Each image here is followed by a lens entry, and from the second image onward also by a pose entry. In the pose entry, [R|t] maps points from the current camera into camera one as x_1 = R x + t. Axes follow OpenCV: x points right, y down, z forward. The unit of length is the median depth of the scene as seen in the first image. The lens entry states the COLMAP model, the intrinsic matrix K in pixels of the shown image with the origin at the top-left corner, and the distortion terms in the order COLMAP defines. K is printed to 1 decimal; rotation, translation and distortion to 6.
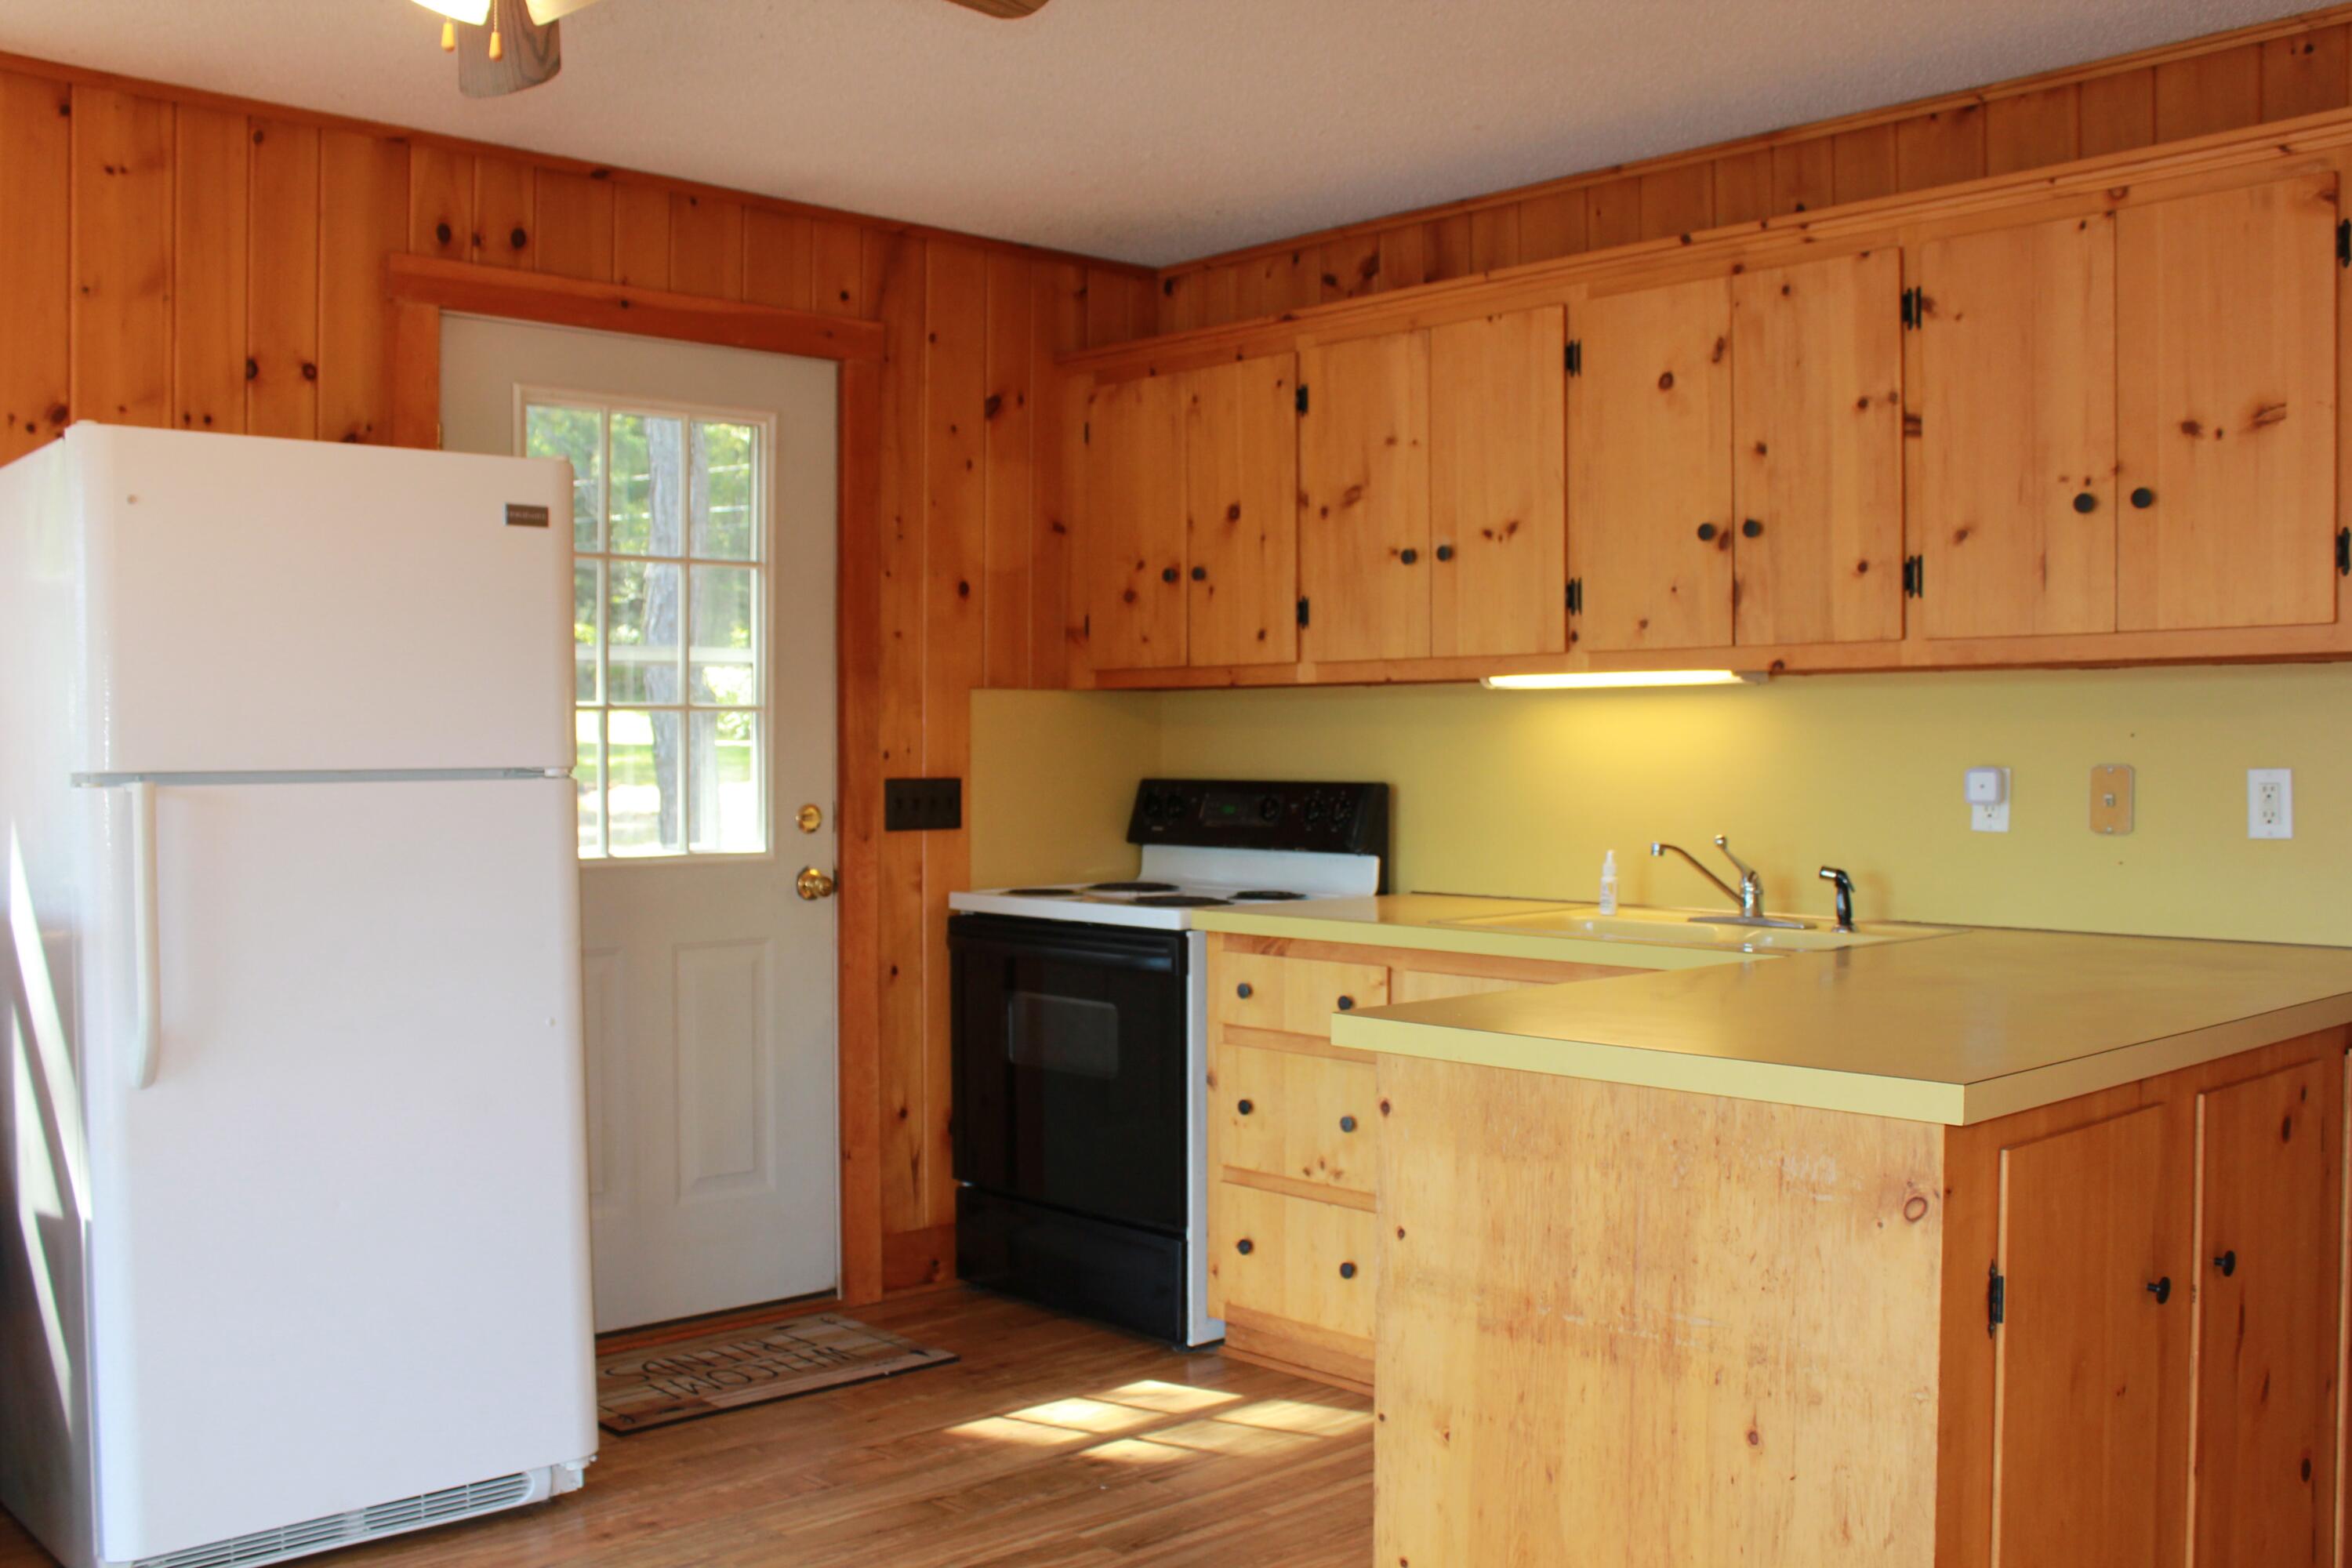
lens RADIAL K [[2173.8, 0, 1176.0], [0, 2173.8, 784.0], [0, 0, 1]] dist [-0.140248, 0.141436]
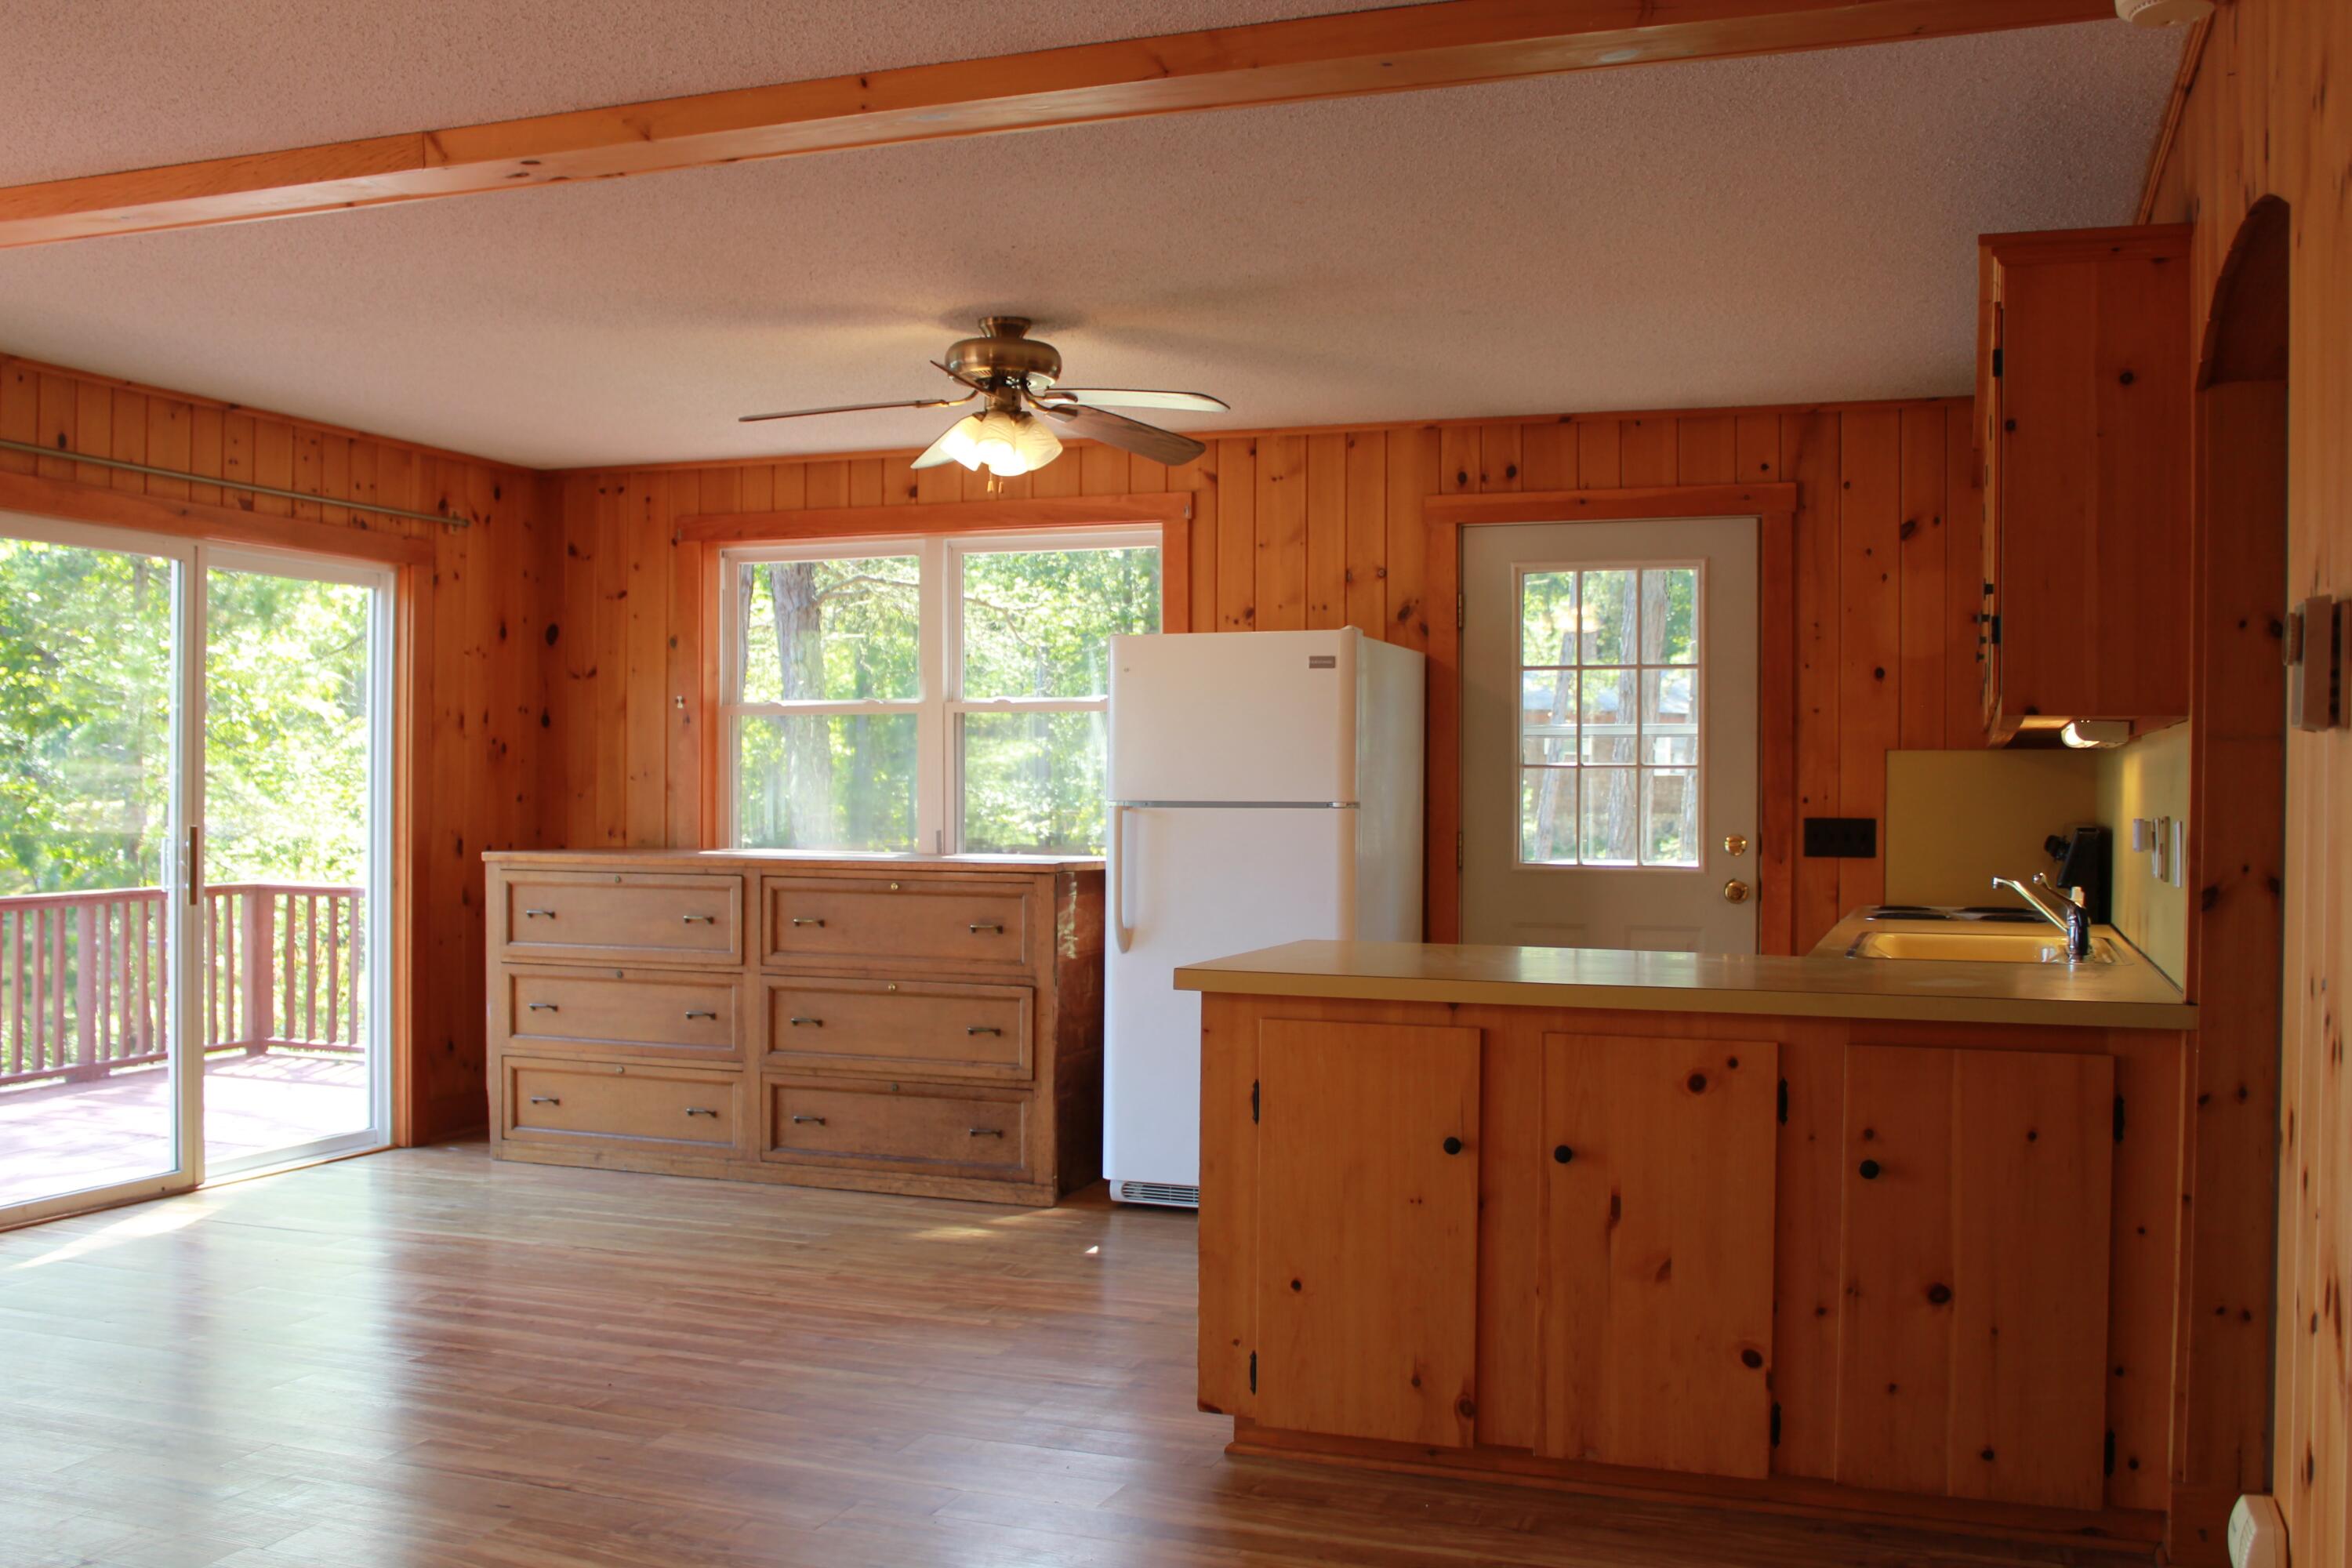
lens RADIAL K [[2173.8, 0, 1176.0], [0, 2173.8, 784.0], [0, 0, 1]] dist [-0.140248, 0.141436]
pose [[0.456834, 0.005085, -0.889538, 1.547827], [-0.023687, 0.999699, -0.006450, -0.009698], [0.889237, 0.024017, 0.456816, 0.069994]]
